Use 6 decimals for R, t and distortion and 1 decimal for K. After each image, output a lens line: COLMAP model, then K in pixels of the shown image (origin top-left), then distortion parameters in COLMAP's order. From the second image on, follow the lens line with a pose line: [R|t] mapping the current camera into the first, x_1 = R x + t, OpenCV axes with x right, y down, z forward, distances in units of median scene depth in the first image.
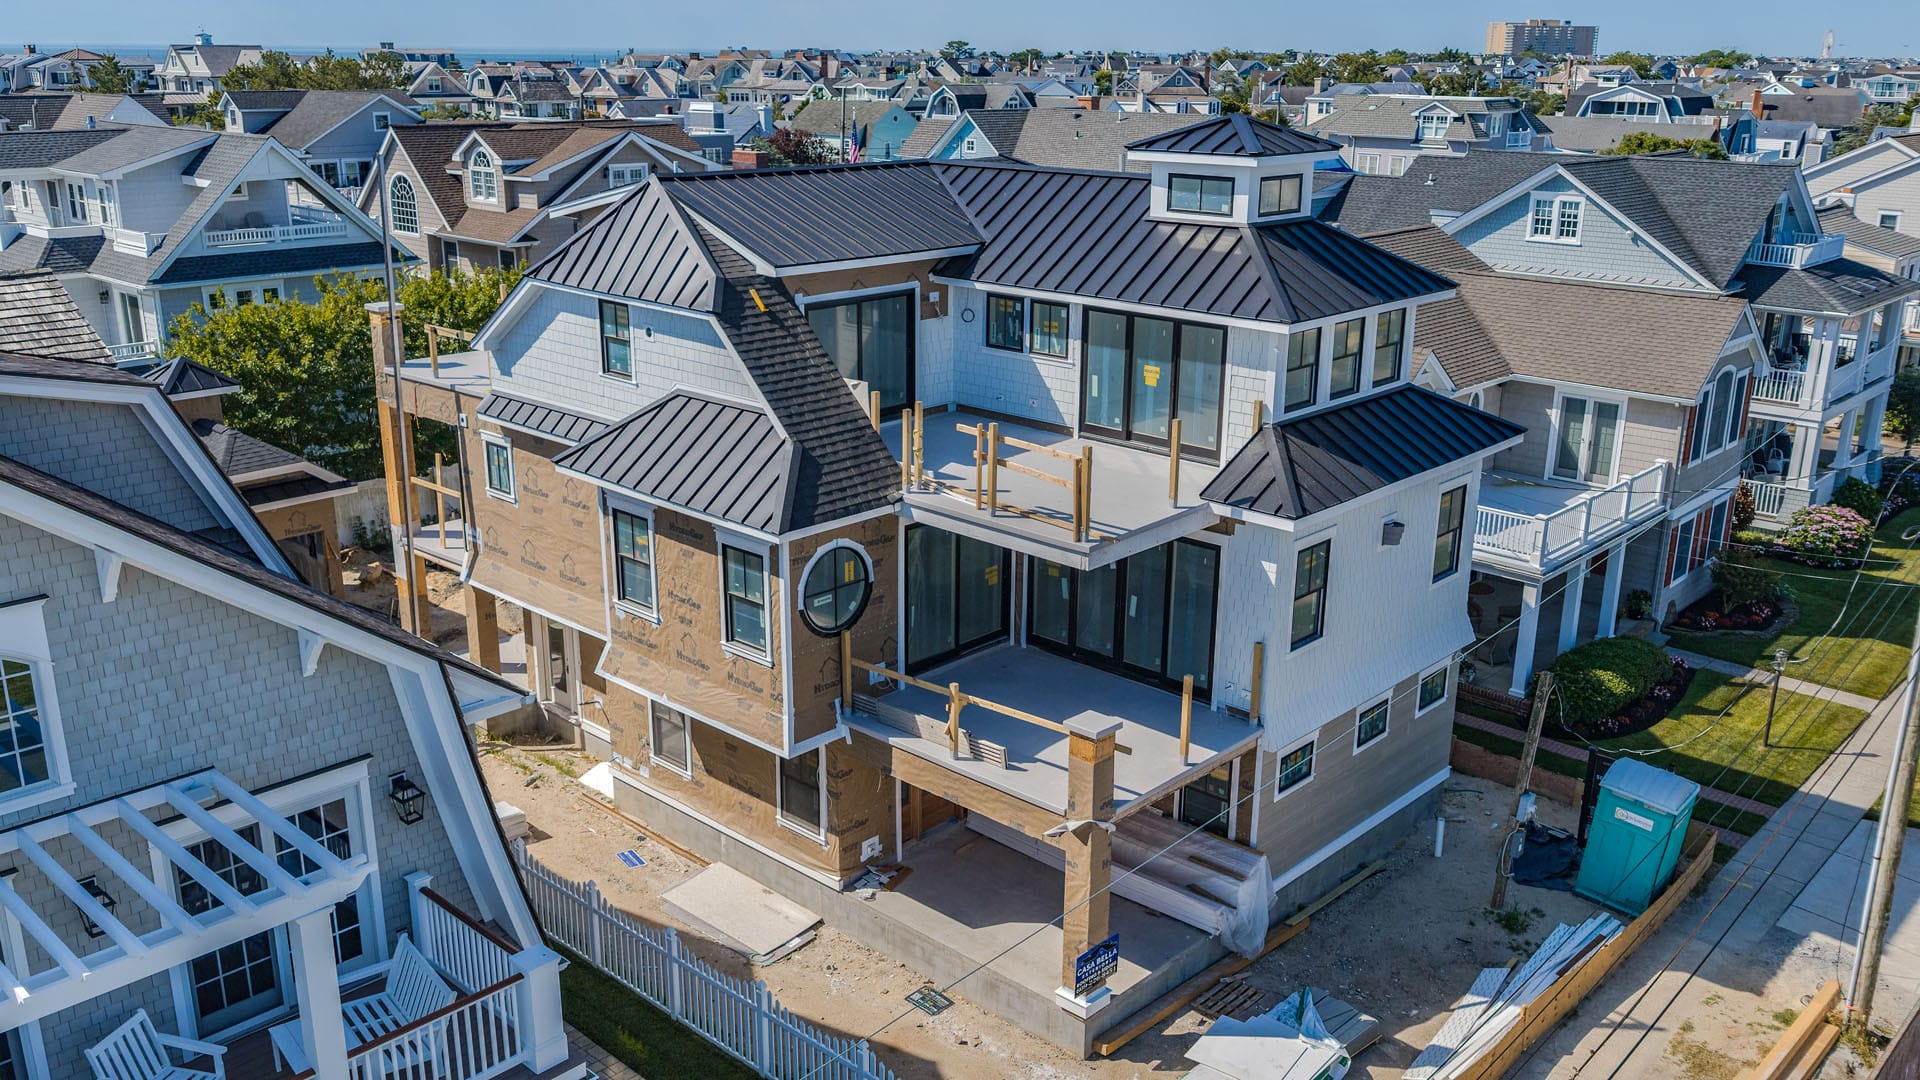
lens RADIAL K [[1594.3, 0, 959.8], [0, 1594.3, 551.6], [0, 0, 1]] dist [0.014412, -0.040512]
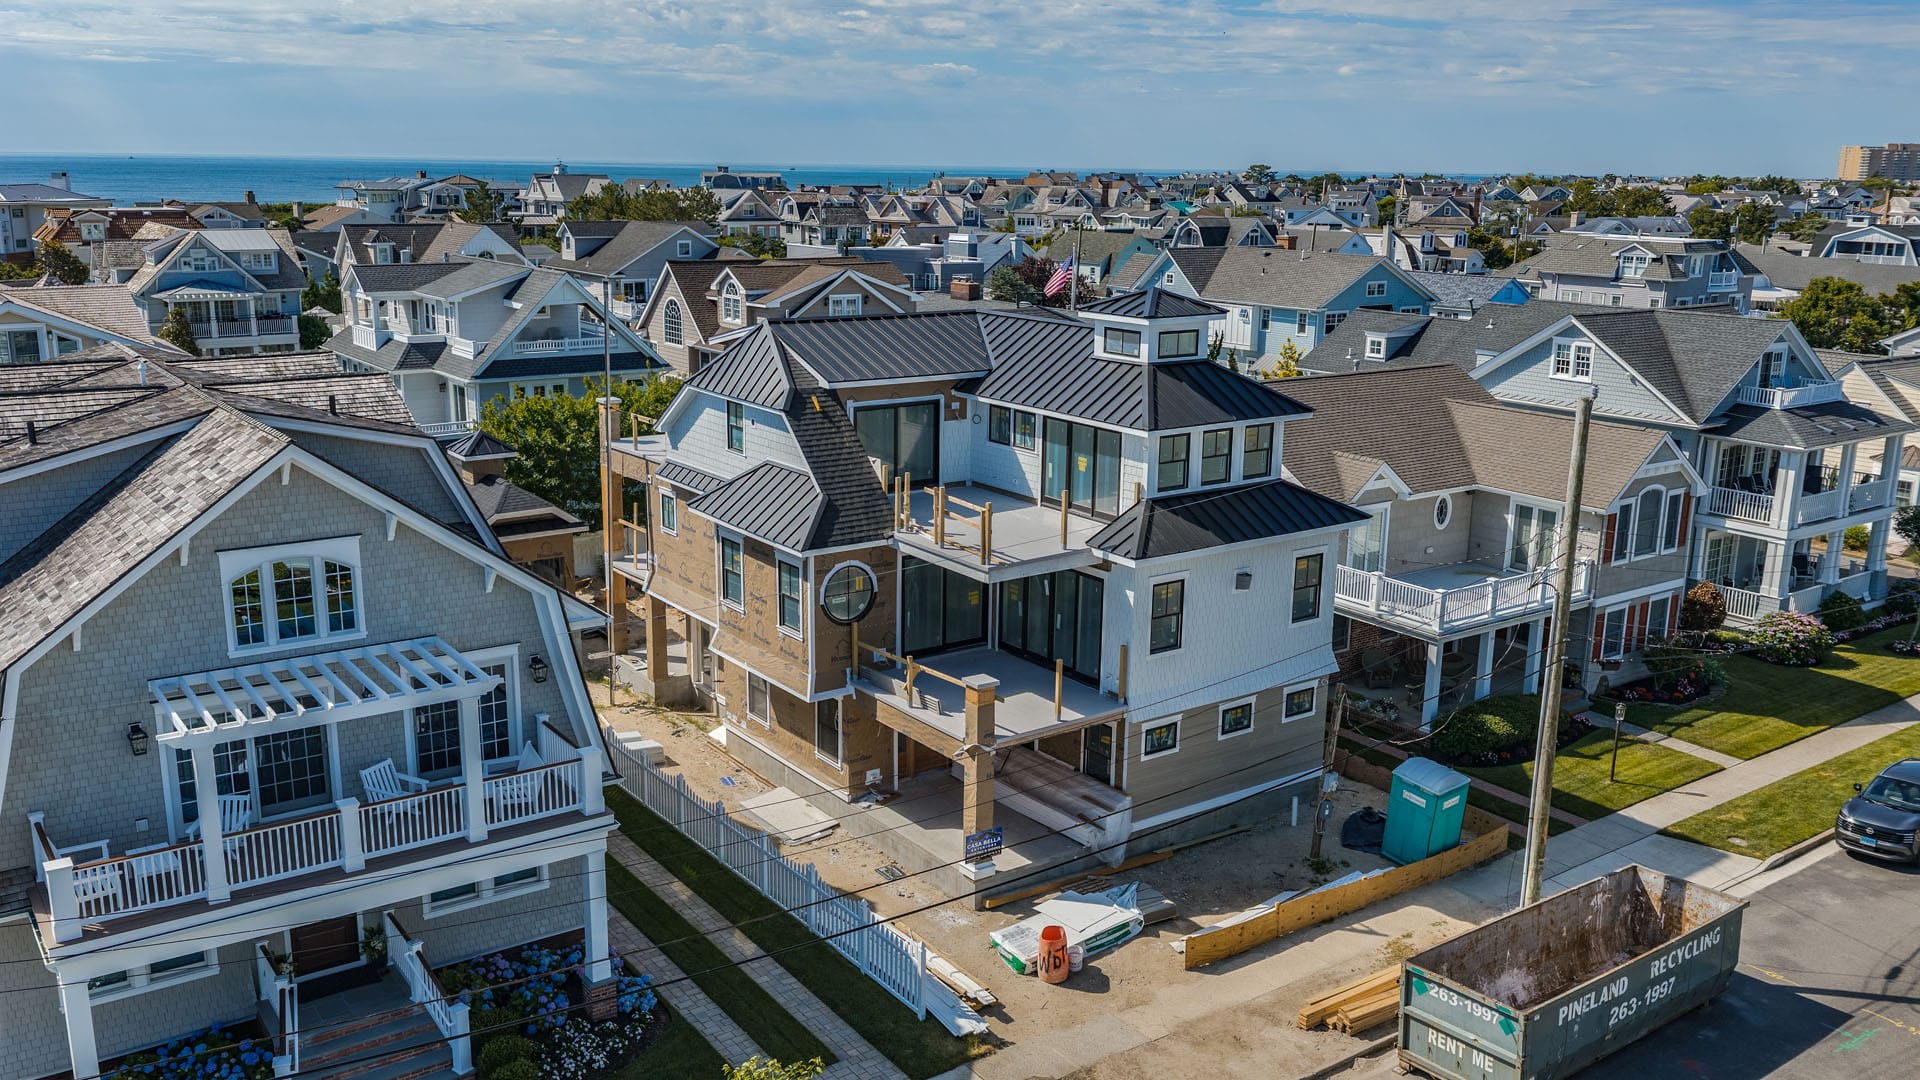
lens RADIAL K [[1594.3, 0, 958.5], [0, 1594.3, 553.0], [0, 0, 1]] dist [0.014412, -0.040512]
pose [[0.980929, 0.050727, -0.187631, 0.274675], [-0.063285, 0.996096, -0.061549, 0.064025], [0.183777, 0.072249, 0.980309, -0.420369]]
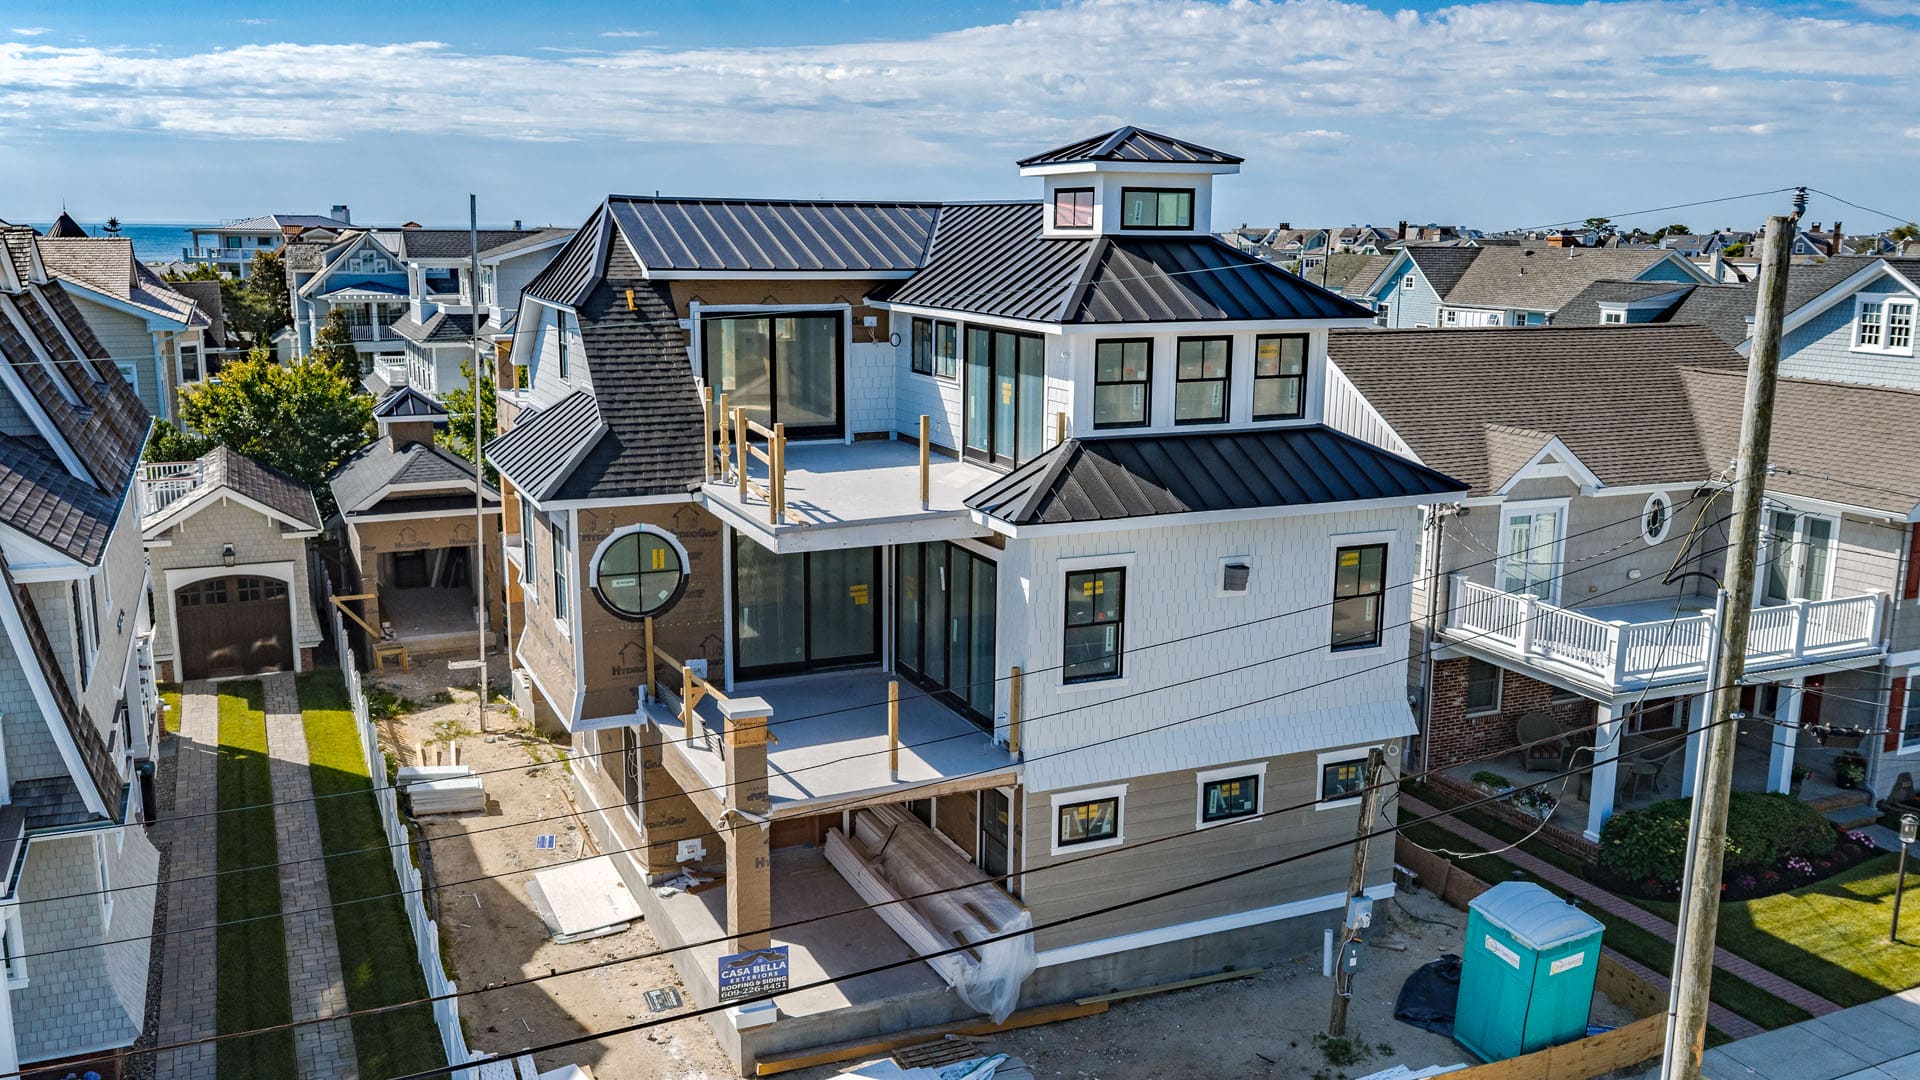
lens RADIAL K [[1594.3, 0, 964.3], [0, 1594.3, 549.2], [0, 0, 1]] dist [0.014412, -0.040512]
pose [[0.923748, 0.075293, -0.375528, 0.443162], [-0.116156, 0.989382, -0.087358, 0.065189], [0.364963, 0.124317, 0.922685, 0.118637]]
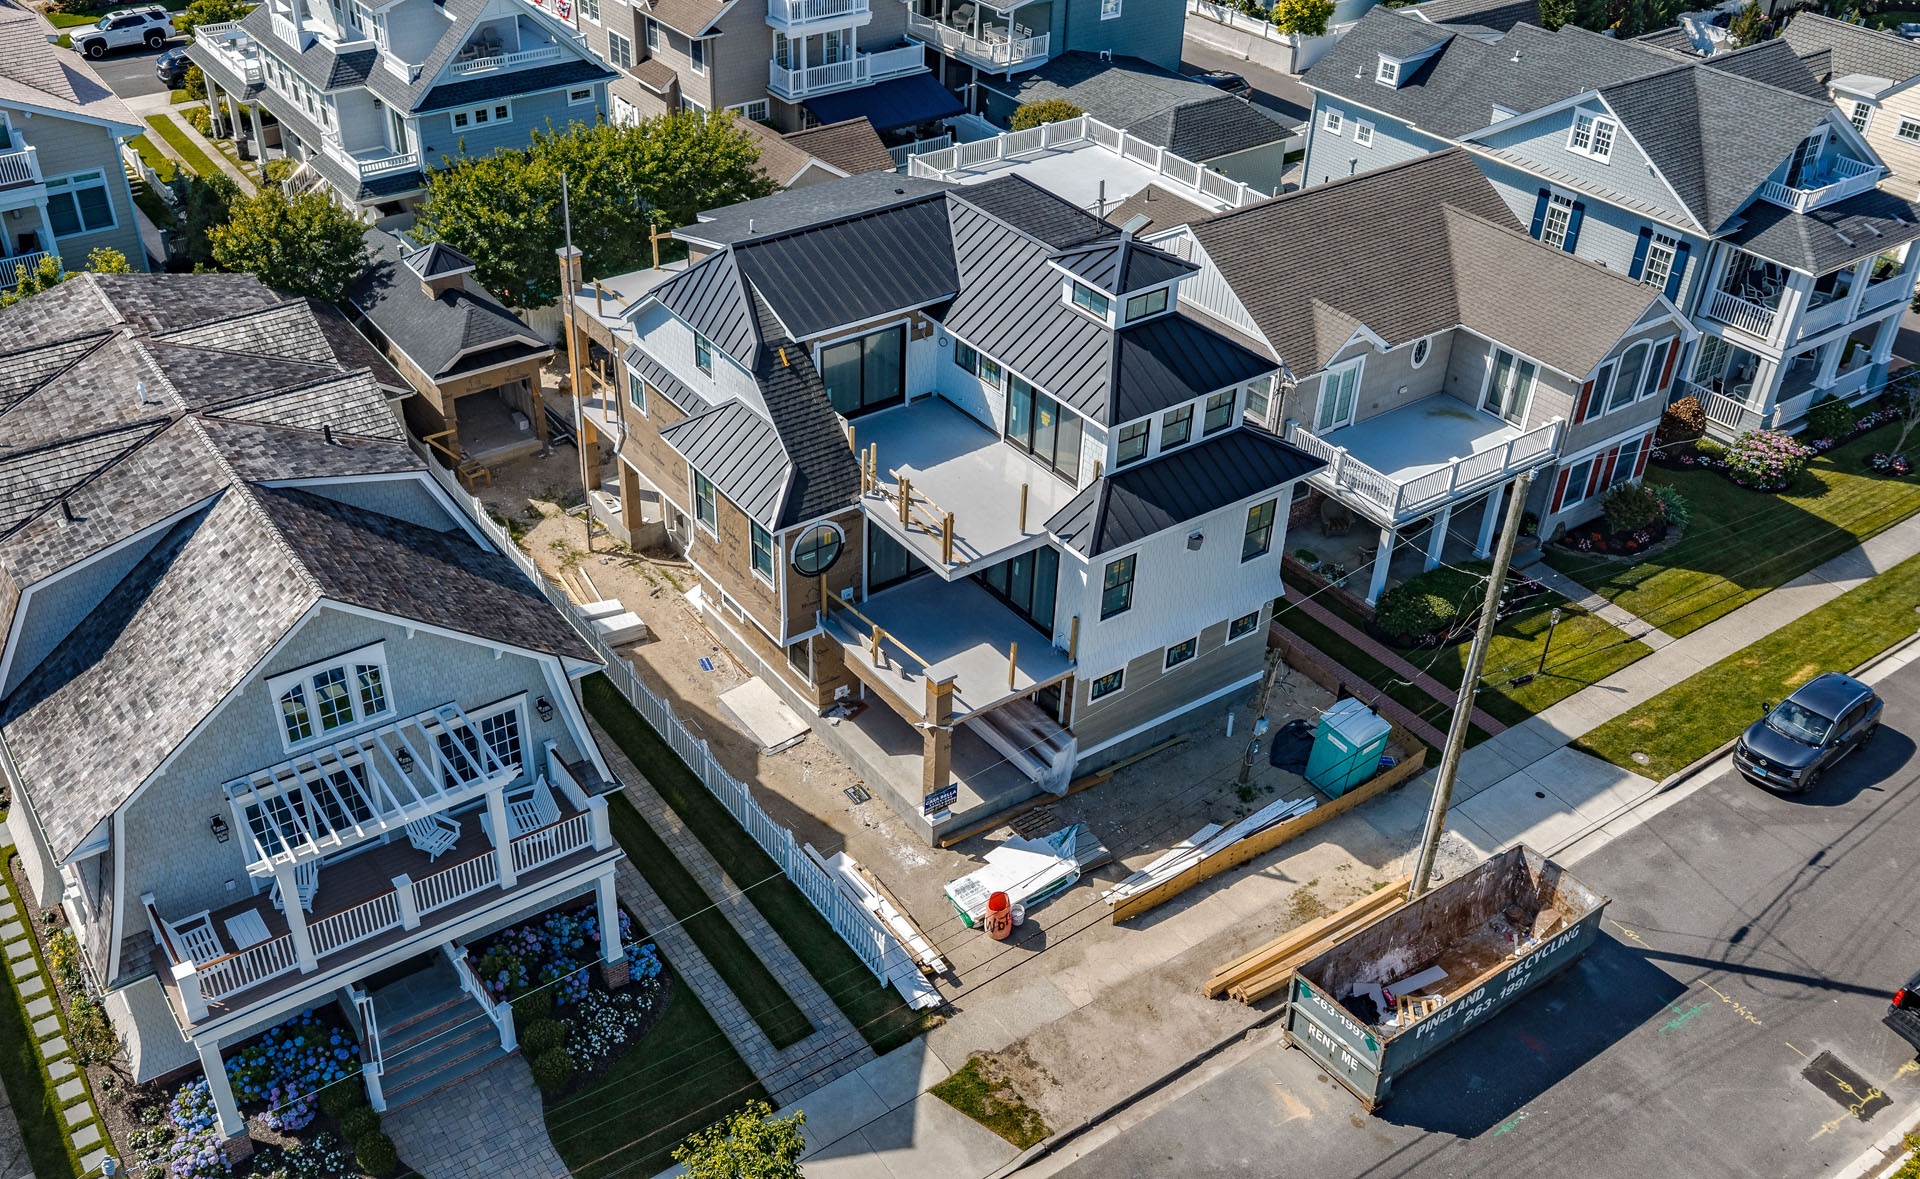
lens RADIAL K [[1744.2, 0, 867.0], [0, 1744.2, 608.8], [0, 0, 1]] dist [-0.000806, 0.000000]
pose [[0.973442, 0.127702, -0.190006, 0.277477], [-0.066184, 0.951505, 0.300430, -0.400808], [0.219157, -0.279876, 0.934687, -0.572759]]
